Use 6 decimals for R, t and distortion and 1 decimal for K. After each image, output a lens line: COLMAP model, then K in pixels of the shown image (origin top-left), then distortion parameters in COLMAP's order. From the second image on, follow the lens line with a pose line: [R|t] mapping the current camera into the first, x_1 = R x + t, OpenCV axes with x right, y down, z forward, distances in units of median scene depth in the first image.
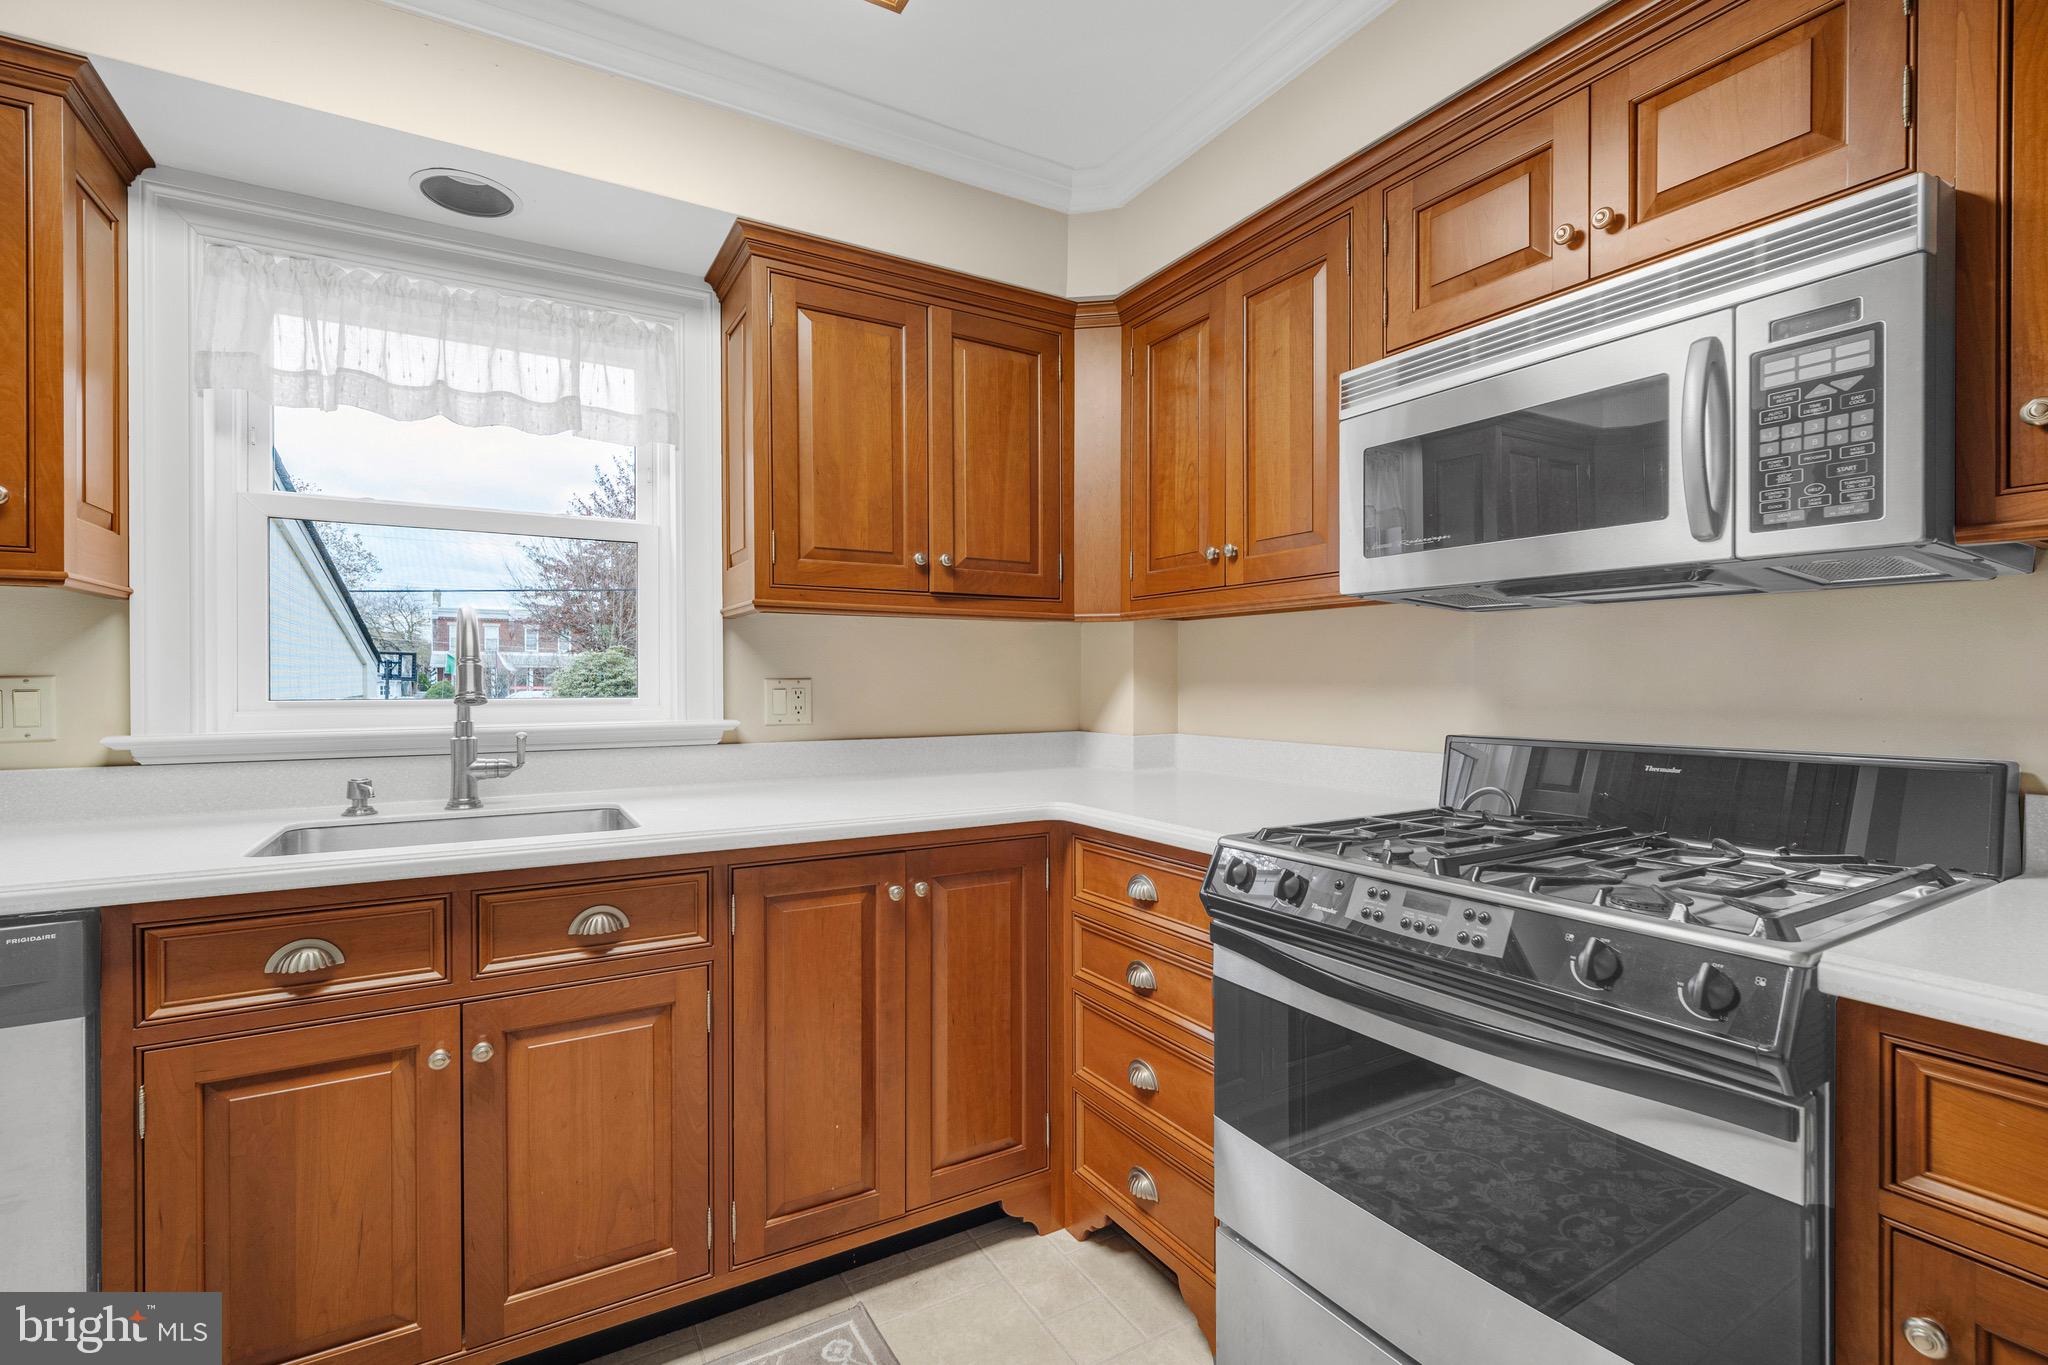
lens RADIAL K [[877.0, 0, 1022.3], [0, 877.0, 684.7], [0, 0, 1]] dist [-0.002584, 0.000688]
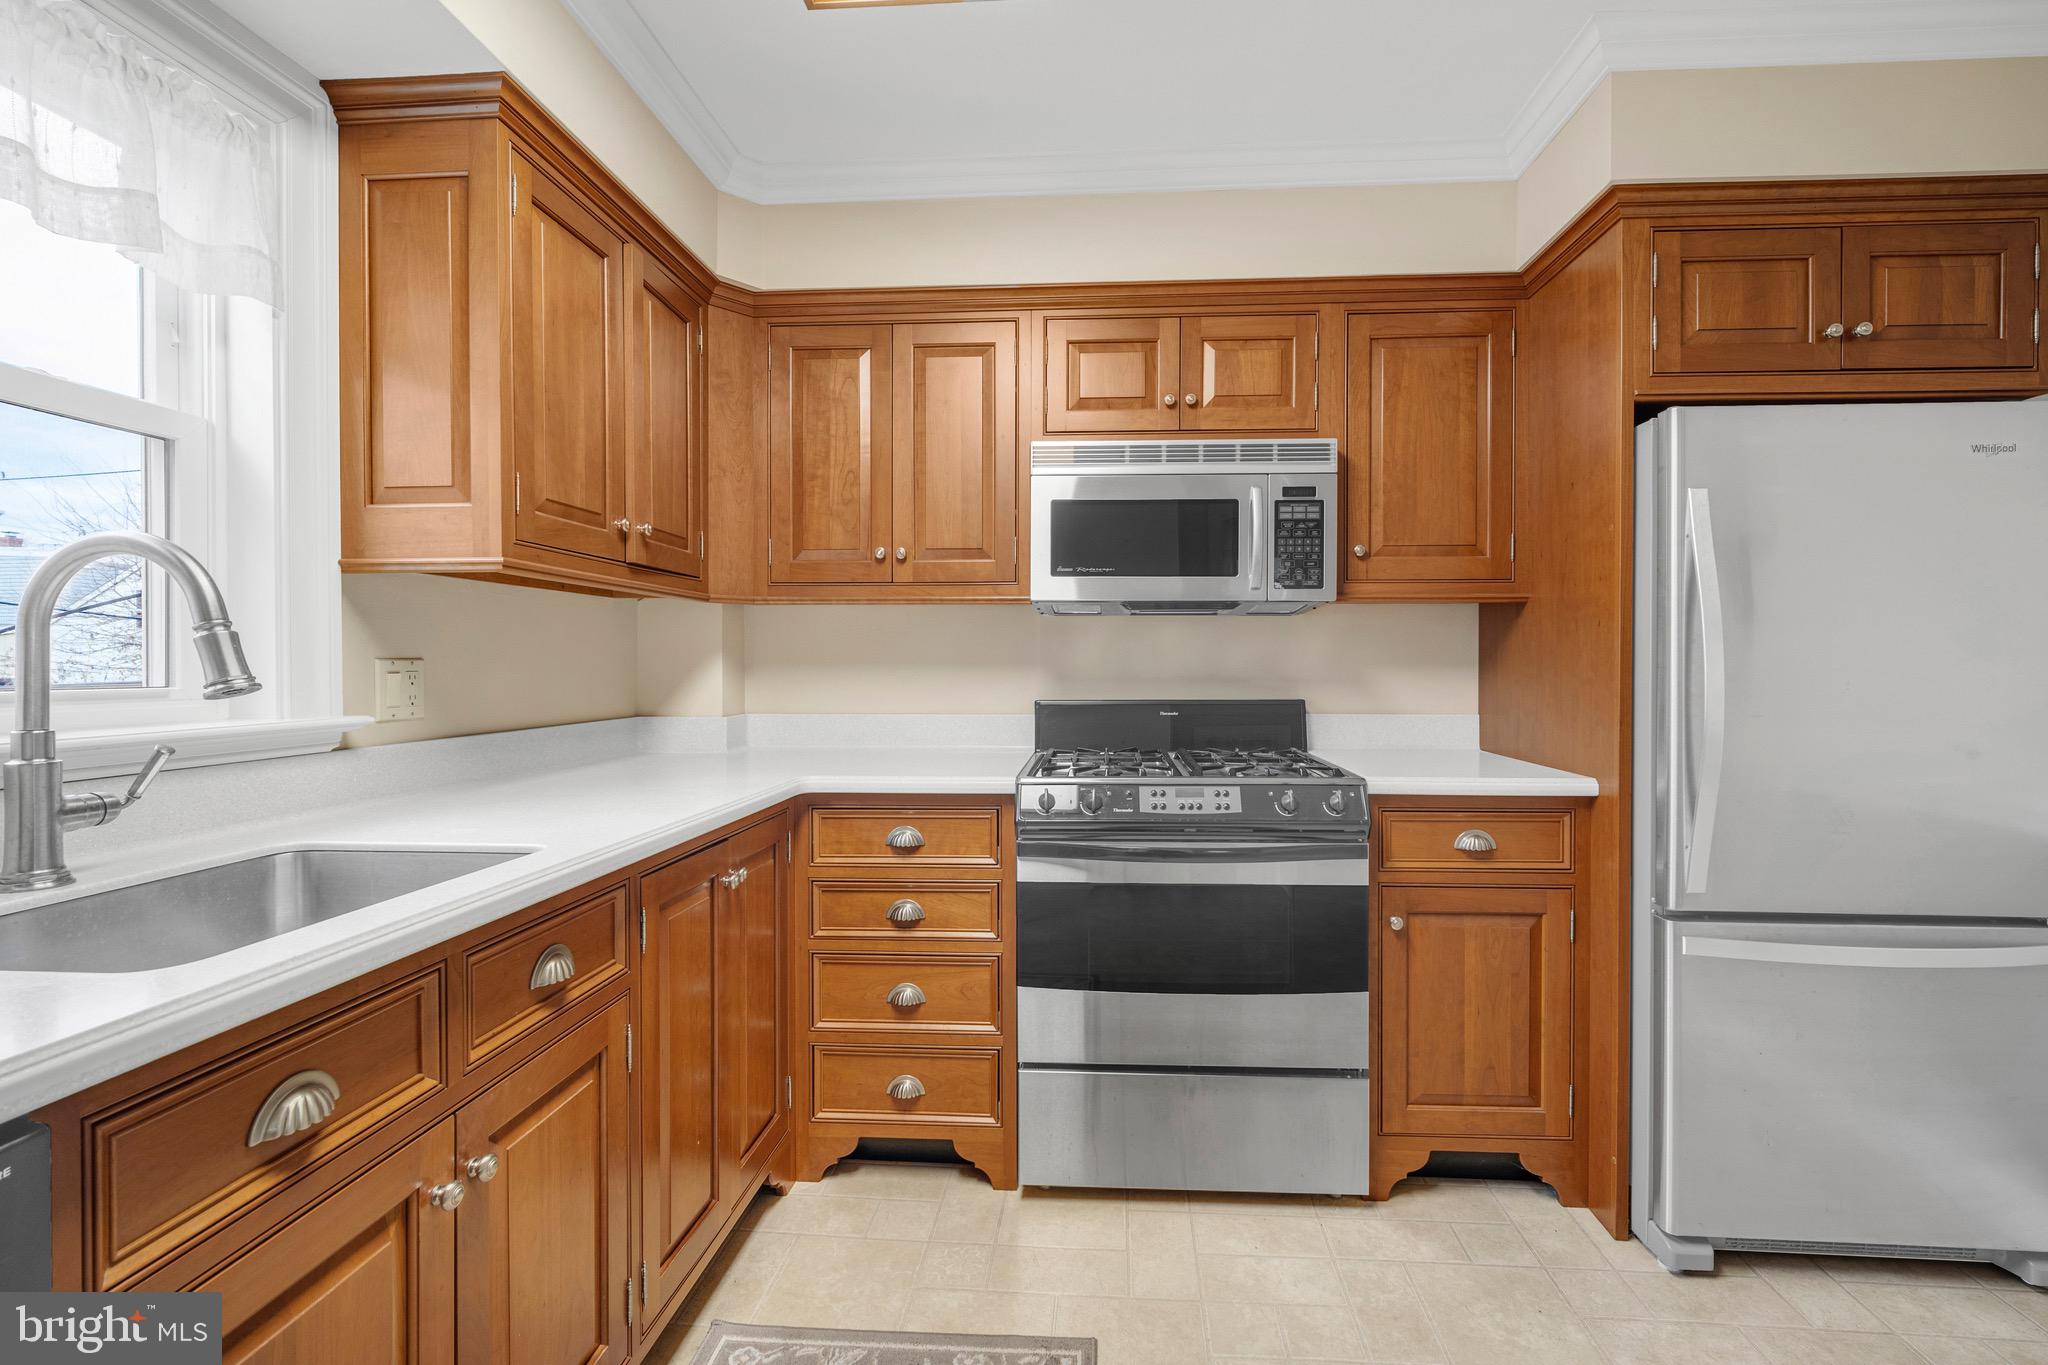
lens RADIAL K [[877.0, 0, 1074.9], [0, 877.0, 667.7], [0, 0, 1]] dist [-0.002584, 0.000688]
pose [[0.576768, -0.003630, 0.816900, -0.818770], [0.003111, 0.999993, 0.002247, 0.002366], [-0.816902, 0.001246, 0.576775, 0.157029]]
